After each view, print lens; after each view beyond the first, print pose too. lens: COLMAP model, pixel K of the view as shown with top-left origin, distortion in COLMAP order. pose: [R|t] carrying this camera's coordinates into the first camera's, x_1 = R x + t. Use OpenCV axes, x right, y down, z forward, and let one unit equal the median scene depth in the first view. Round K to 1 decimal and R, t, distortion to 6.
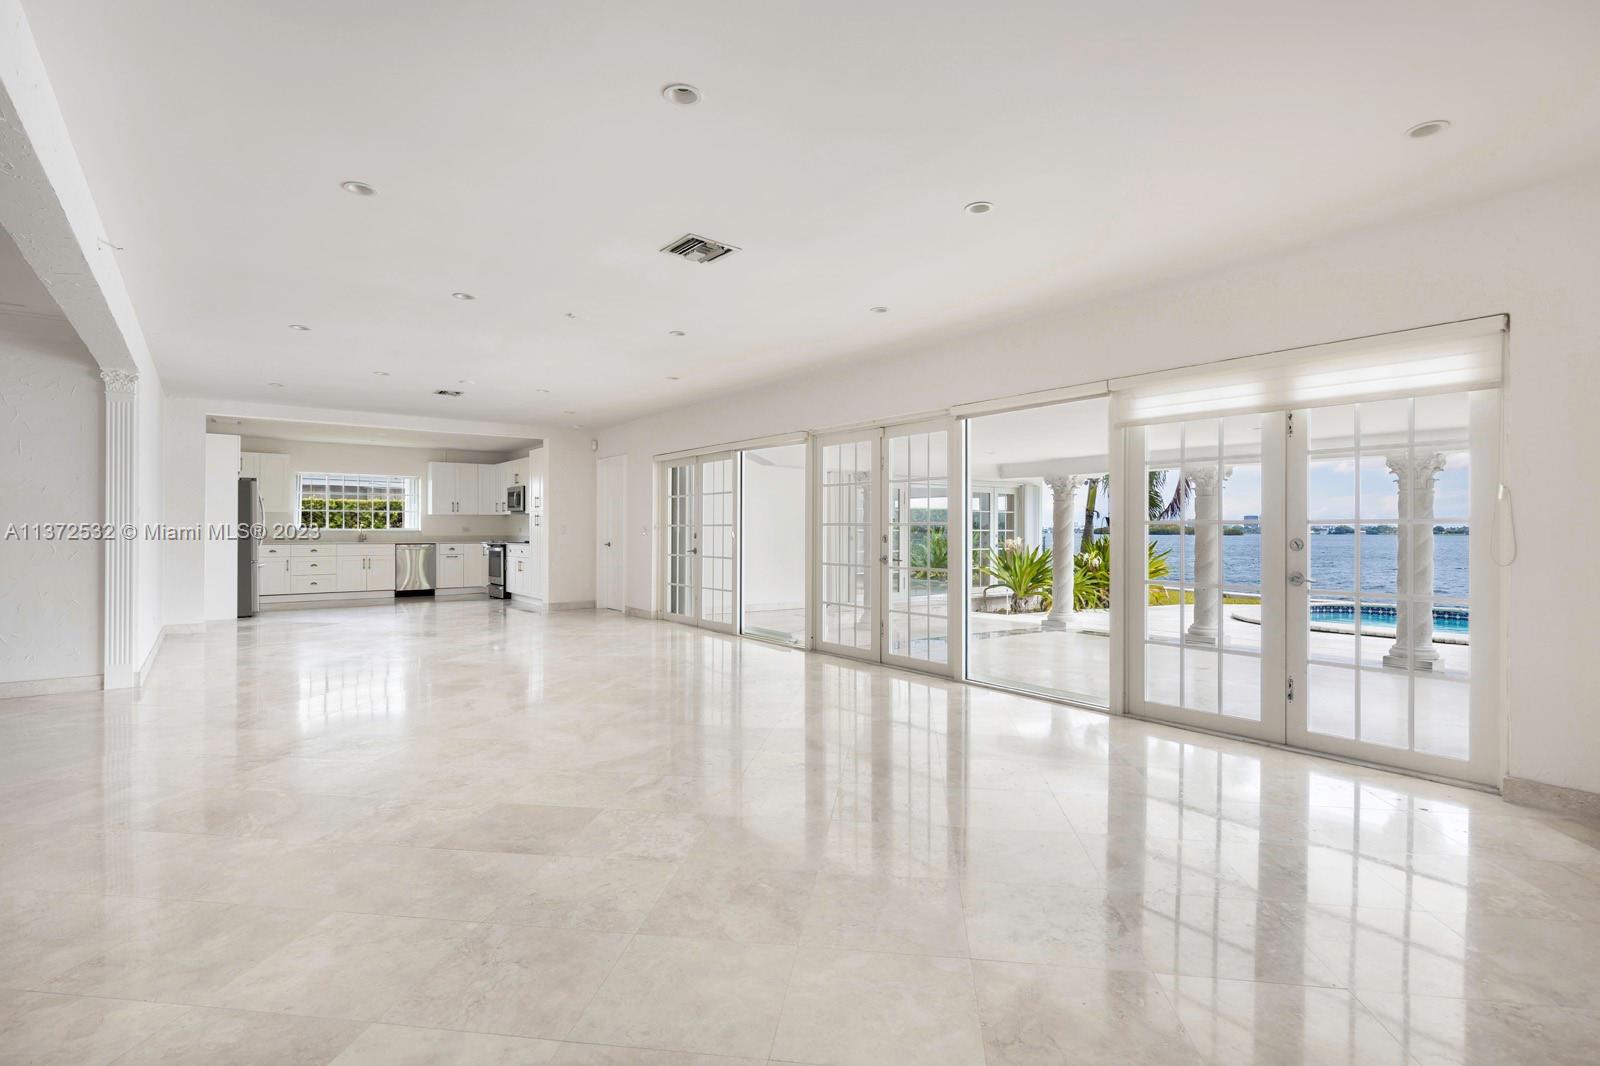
lens RADIAL K [[768.0, 0, 791.0], [0, 768.0, 528.8], [0, 0, 1]] dist [-0.004154, 0.000132]
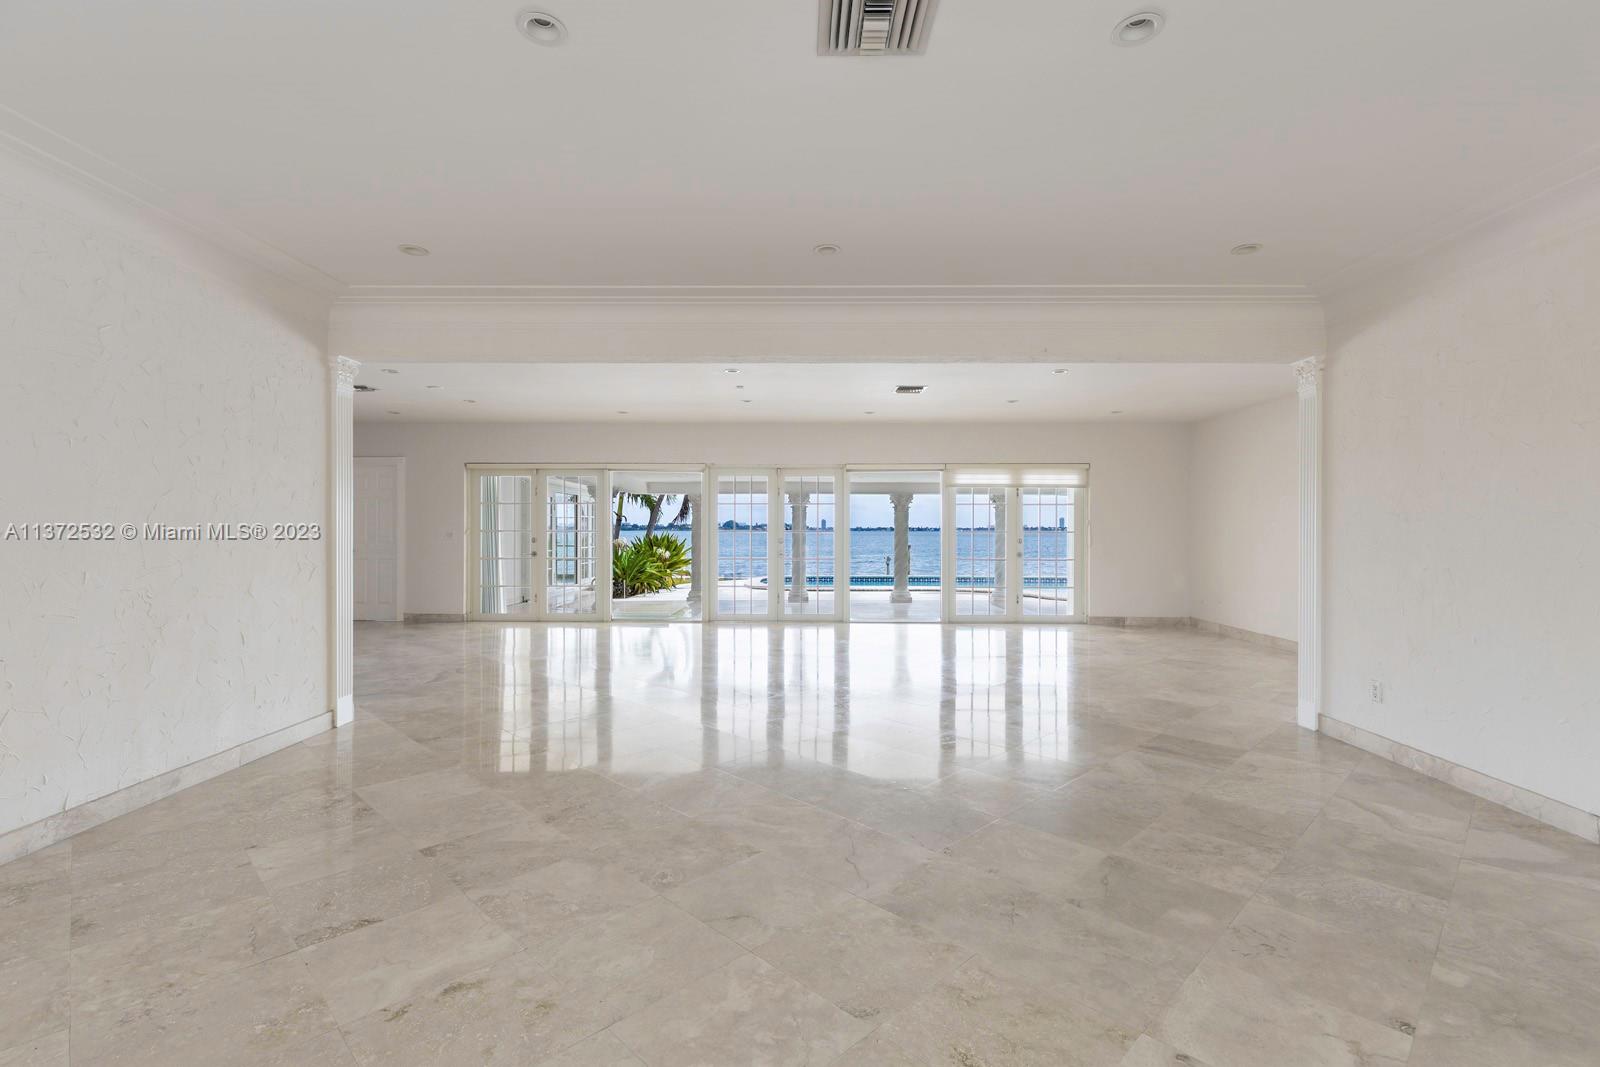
lens RADIAL K [[727.9, 0, 799.9], [0, 727.9, 531.0], [0, 0, 1]] dist [0.010257, -0.002234]
pose [[0.612686, -0.003279, 0.790320, -0.539137], [-0.001855, 0.999983, 0.005587, -0.007823], [-0.790324, -0.004889, 0.612669, 0.036911]]
